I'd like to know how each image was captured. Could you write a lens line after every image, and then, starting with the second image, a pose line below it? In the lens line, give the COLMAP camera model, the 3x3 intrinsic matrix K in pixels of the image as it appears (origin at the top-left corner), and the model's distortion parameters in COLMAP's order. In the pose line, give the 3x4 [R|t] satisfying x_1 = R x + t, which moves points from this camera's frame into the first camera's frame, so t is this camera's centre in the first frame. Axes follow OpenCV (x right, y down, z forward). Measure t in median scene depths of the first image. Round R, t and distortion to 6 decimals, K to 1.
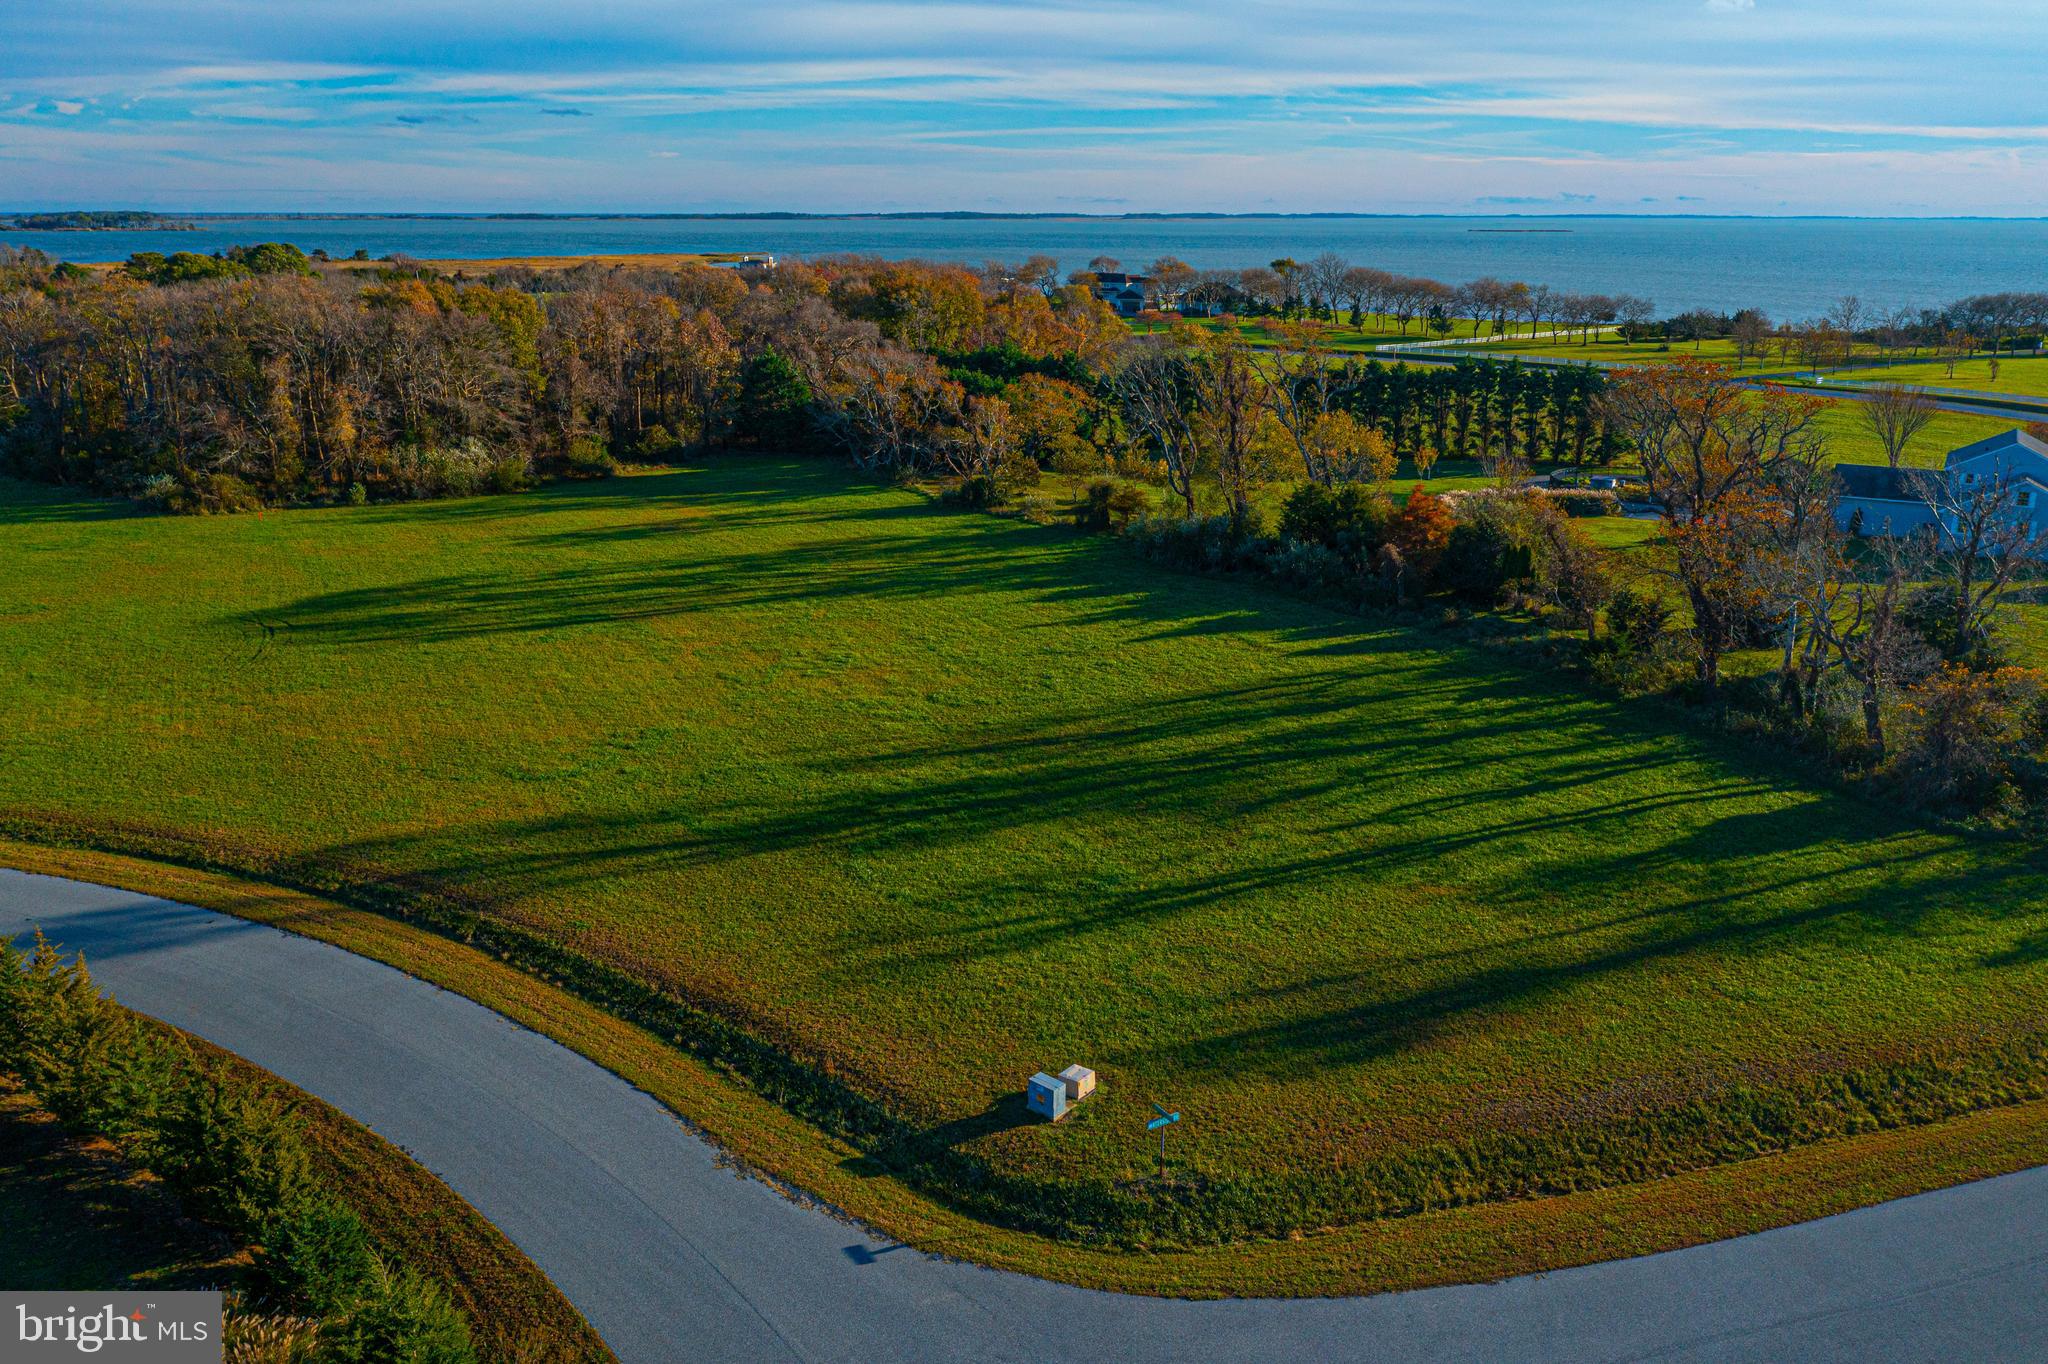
lens RADIAL K [[1619.8, 0, 1024.0], [0, 1619.8, 682.0], [0, 0, 1]] dist [-0.011022, 0.001279]
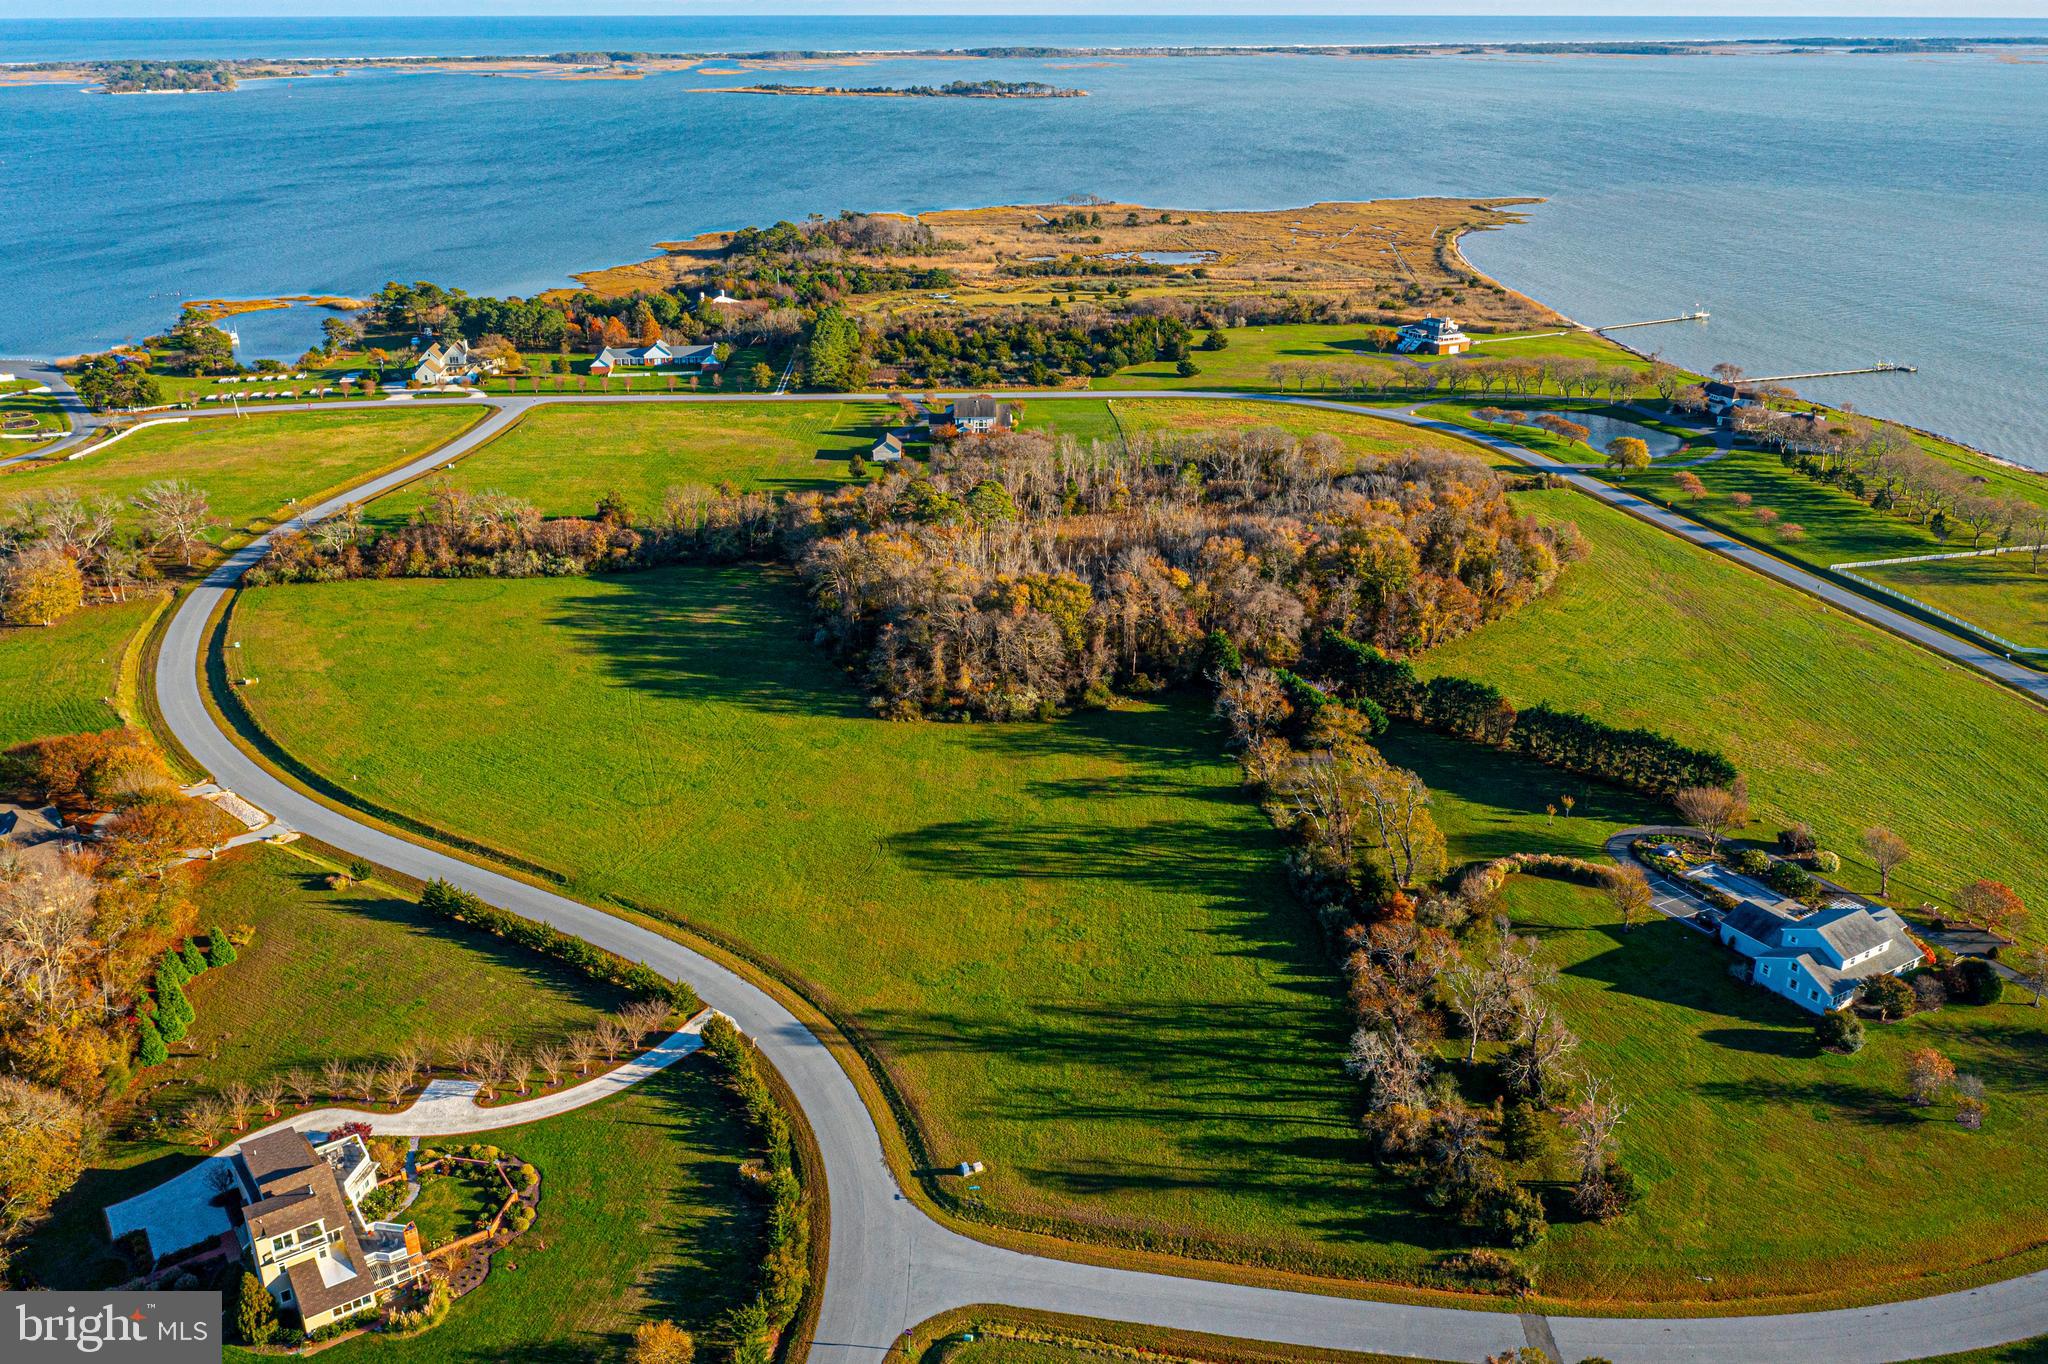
lens RADIAL K [[1630.0, 0, 1024.0], [0, 1630.0, 682.0], [0, 0, 1]] dist [-0.012786, 0.002004]
pose [[0.875915, 0.181102, -0.447185, 0.605624], [-0.131323, 0.981374, 0.140212, -0.520641], [0.464248, -0.064088, 0.883384, -0.810882]]
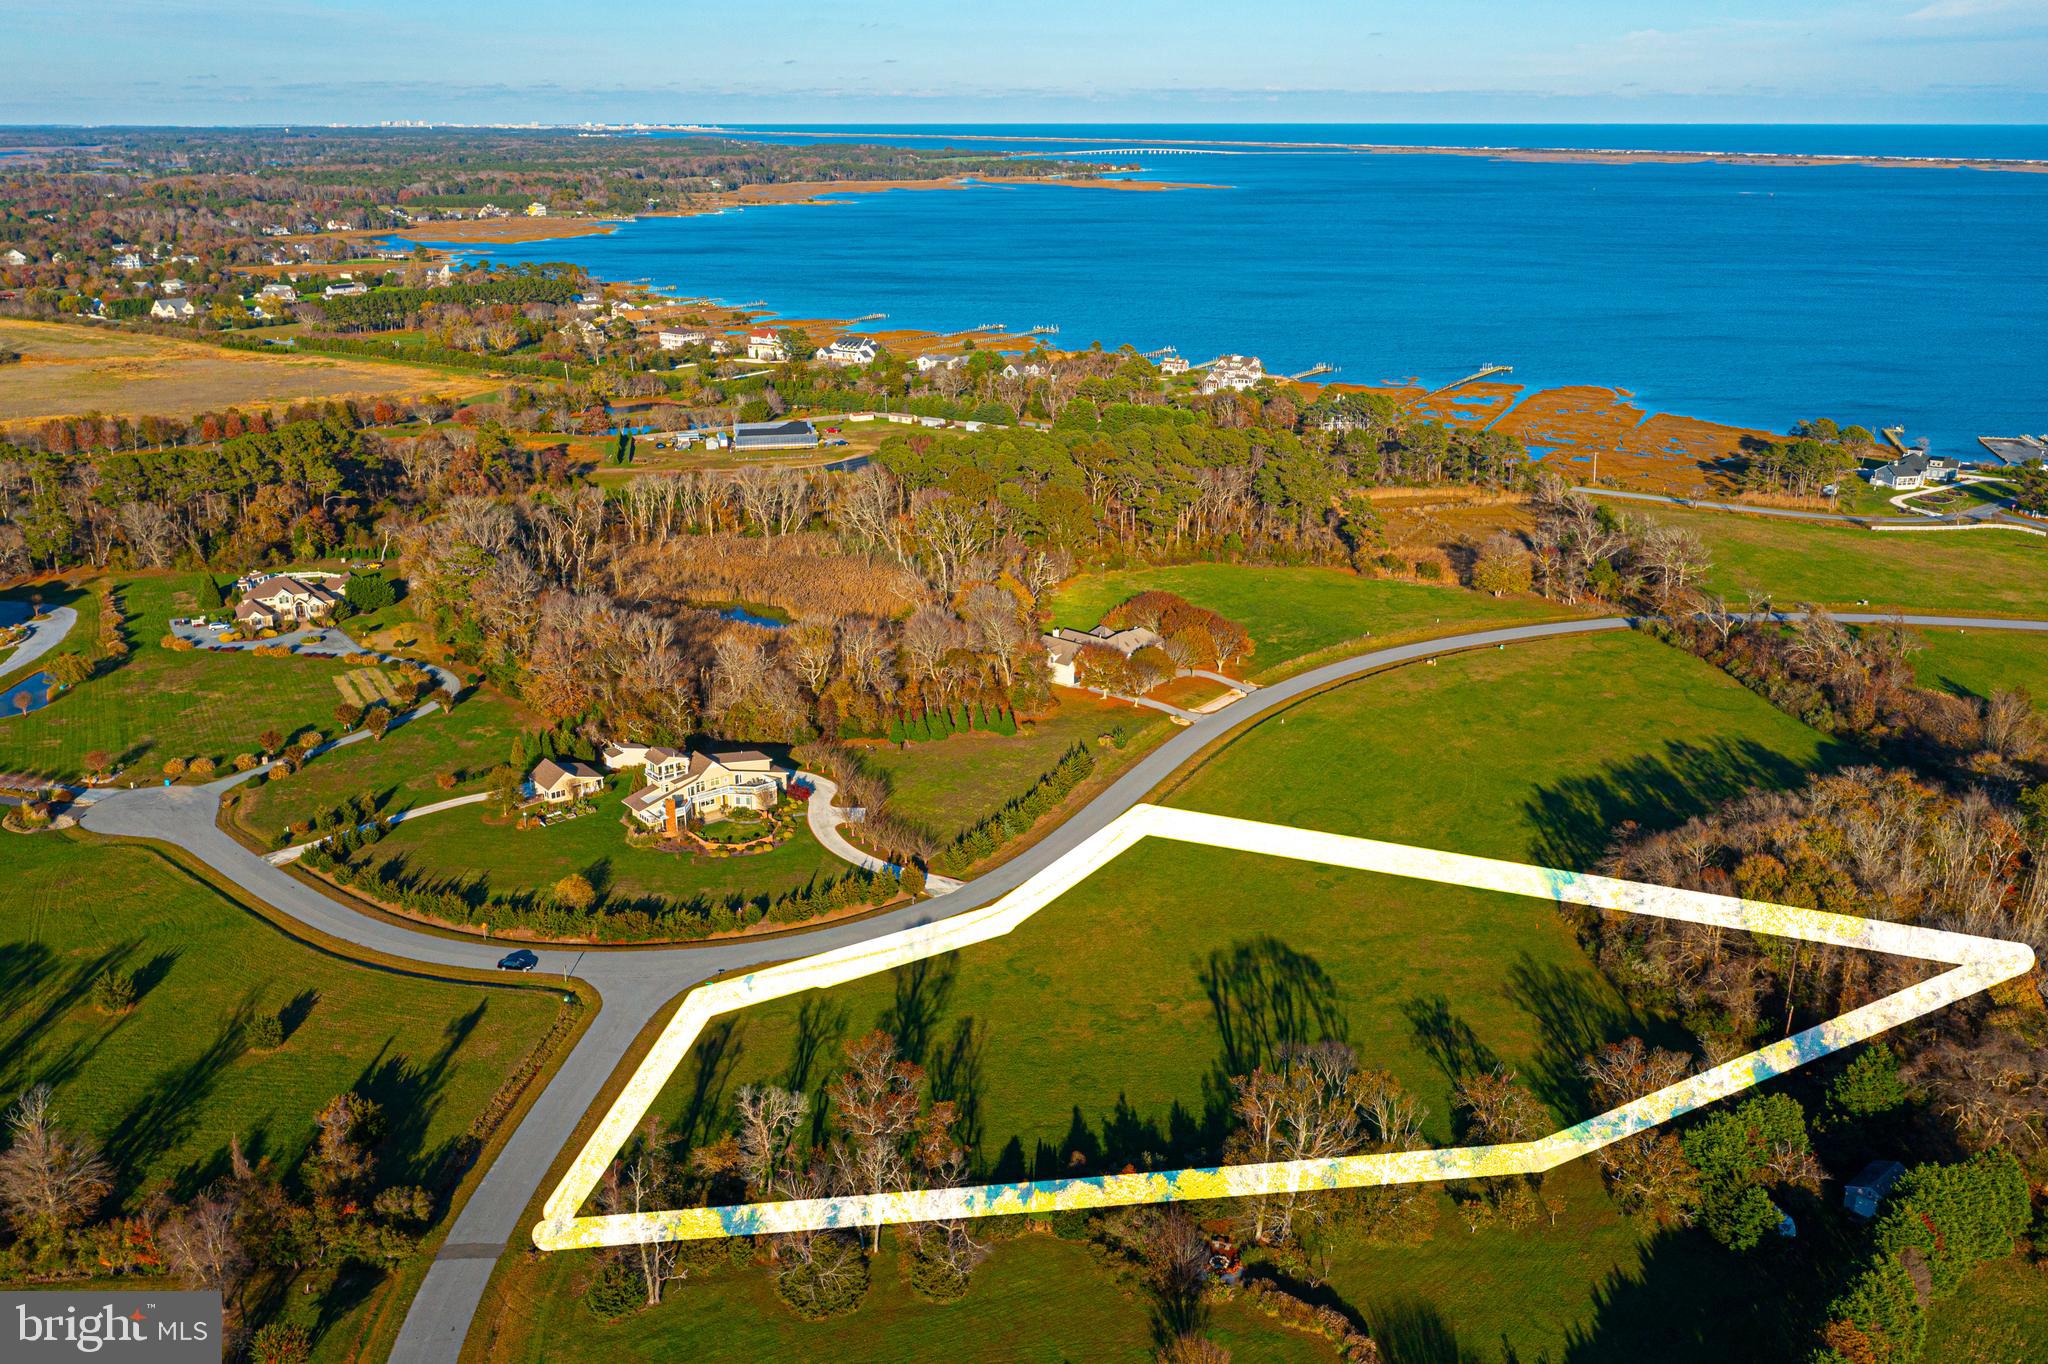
lens RADIAL K [[1717.2, 0, 1024.0], [0, 1717.2, 682.0], [0, 0, 1]] dist [-0.015725, 0.010709]
pose [[-0.430788, 0.279801, -0.857982, 1.406053], [-0.251801, 0.875698, 0.412006, -1.057498], [0.866613, 0.393528, -0.306786, 1.103995]]
